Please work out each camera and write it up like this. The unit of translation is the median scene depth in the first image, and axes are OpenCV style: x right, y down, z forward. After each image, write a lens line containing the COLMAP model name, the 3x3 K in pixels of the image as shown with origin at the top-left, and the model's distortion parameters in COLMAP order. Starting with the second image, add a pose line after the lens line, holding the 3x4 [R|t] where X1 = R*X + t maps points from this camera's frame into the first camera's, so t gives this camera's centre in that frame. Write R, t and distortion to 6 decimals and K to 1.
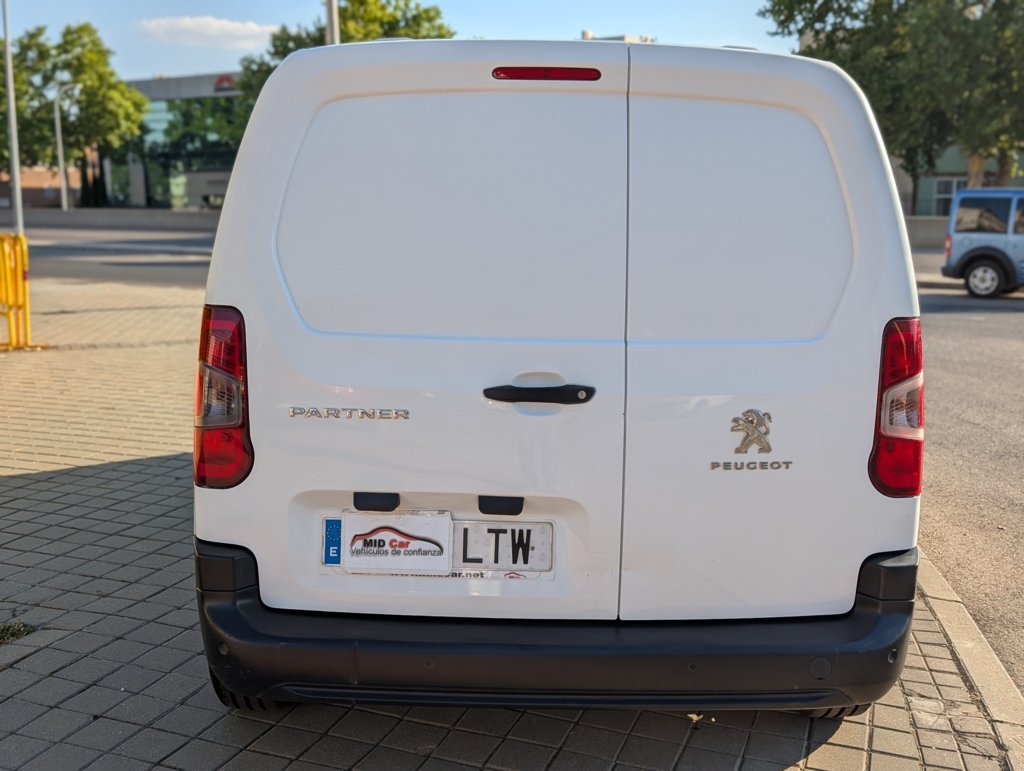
lens RADIAL K [[1106.4, 0, 511.4], [0, 1106.4, 385.9], [0, 0, 1]] dist [0.014899, 0.000000]
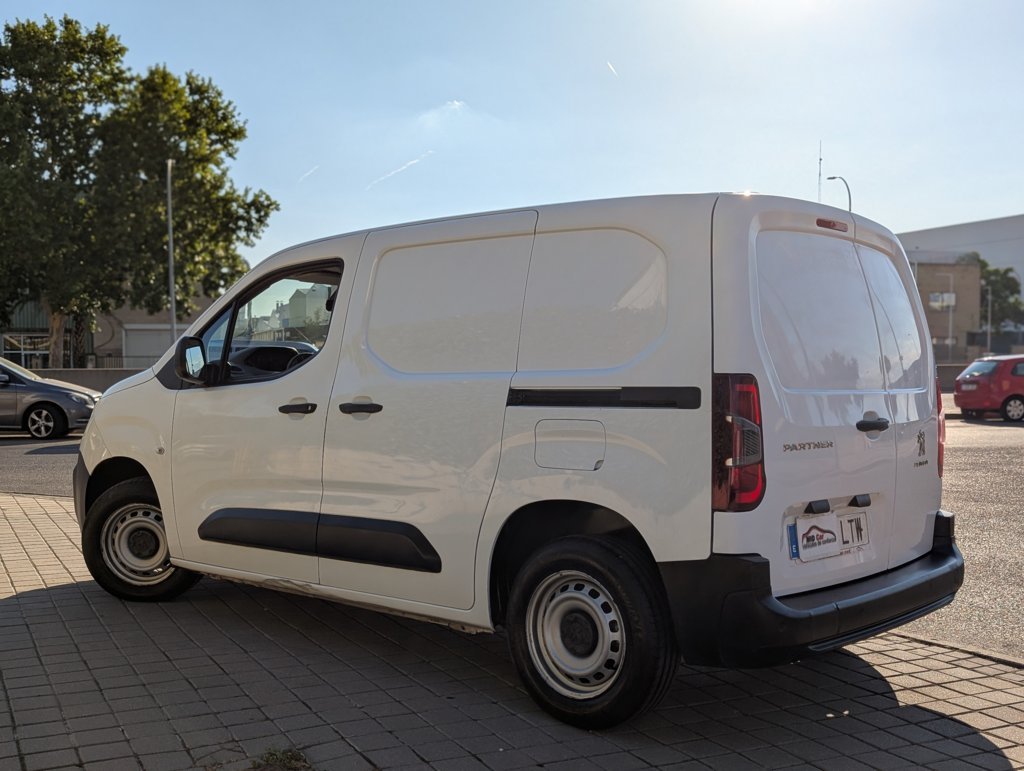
lens RADIAL K [[1106.4, 0, 512.9], [0, 1106.4, 385.0], [0, 0, 1]] dist [0.014899, 0.000000]
pose [[0.710218, -0.027261, 0.703454, -1.390103], [0.124689, 0.988322, -0.087587, 0.024153], [-0.692852, 0.149919, 0.705323, 0.232153]]
